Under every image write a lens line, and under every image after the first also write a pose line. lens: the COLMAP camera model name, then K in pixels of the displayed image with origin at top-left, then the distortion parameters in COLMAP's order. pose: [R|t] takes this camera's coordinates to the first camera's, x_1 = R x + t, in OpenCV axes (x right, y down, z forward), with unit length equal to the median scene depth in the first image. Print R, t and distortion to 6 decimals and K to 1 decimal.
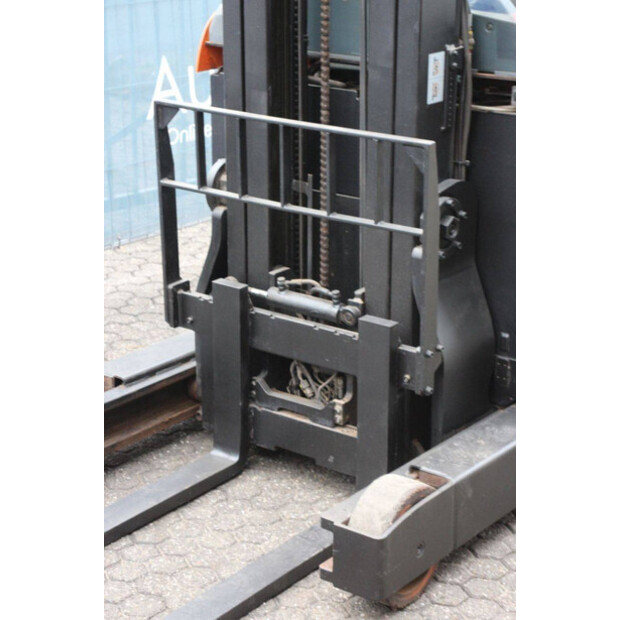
lens RADIAL K [[1450.1, 0, 309.5], [0, 1450.1, 321.3], [0, 0, 1]] dist [0.422621, 0.197962]
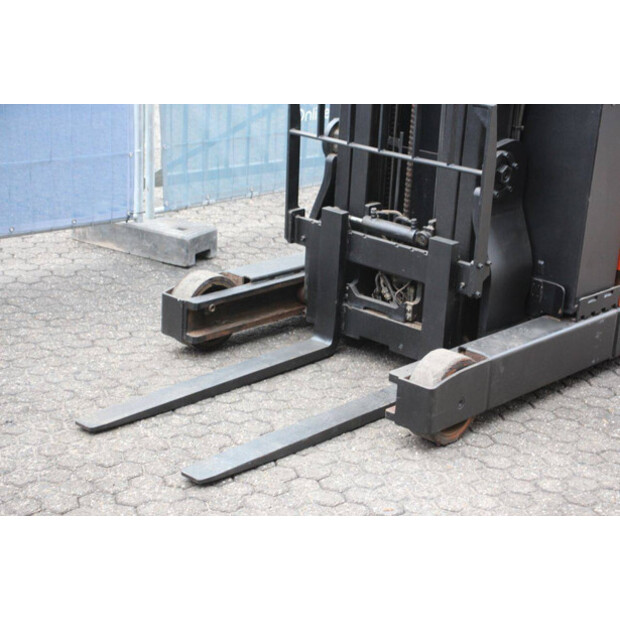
lens RADIAL K [[1249.7, 0, 312.6], [0, 1249.7, 318.4], [0, 0, 1]] dist [0.306880, 0.107168]
pose [[0.994849, 0.075881, -0.067210, 0.009635], [-0.076160, 0.997094, -0.001598, 0.077596], [0.066893, 0.006708, 0.997738, -0.150050]]
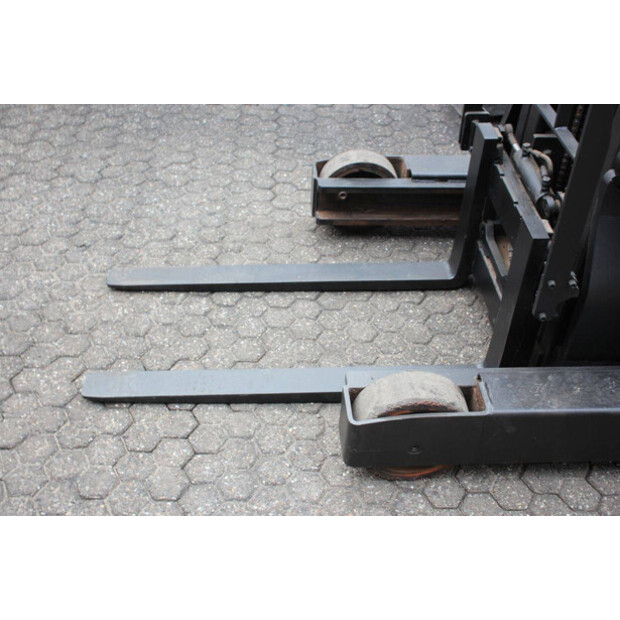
lens RADIAL K [[761.8, 0, 310.0], [0, 761.8, 310.0], [0, 0, 1]] dist [-0.031610, 0.034784]
pose [[0.650317, 0.500296, -0.571657, 0.246826], [-0.276650, 0.856809, 0.435135, -0.121145], [0.707497, -0.124827, 0.695605, 0.514598]]
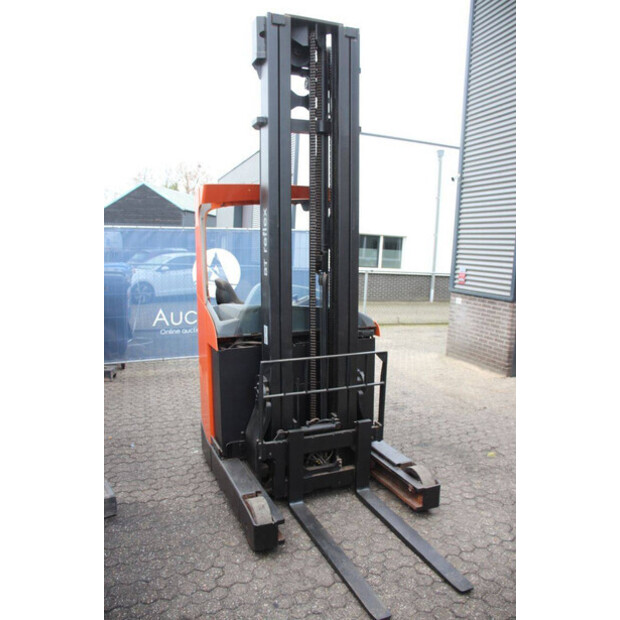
lens RADIAL K [[506.6, 0, 311.8], [0, 506.6, 322.8], [0, 0, 1]] dist [-0.178843, 0.167752]
pose [[0.502093, -0.141306, 0.853191, -0.717628], [0.274890, 0.961472, -0.002530, -0.186206], [-0.819962, 0.235804, 0.521592, 0.523681]]
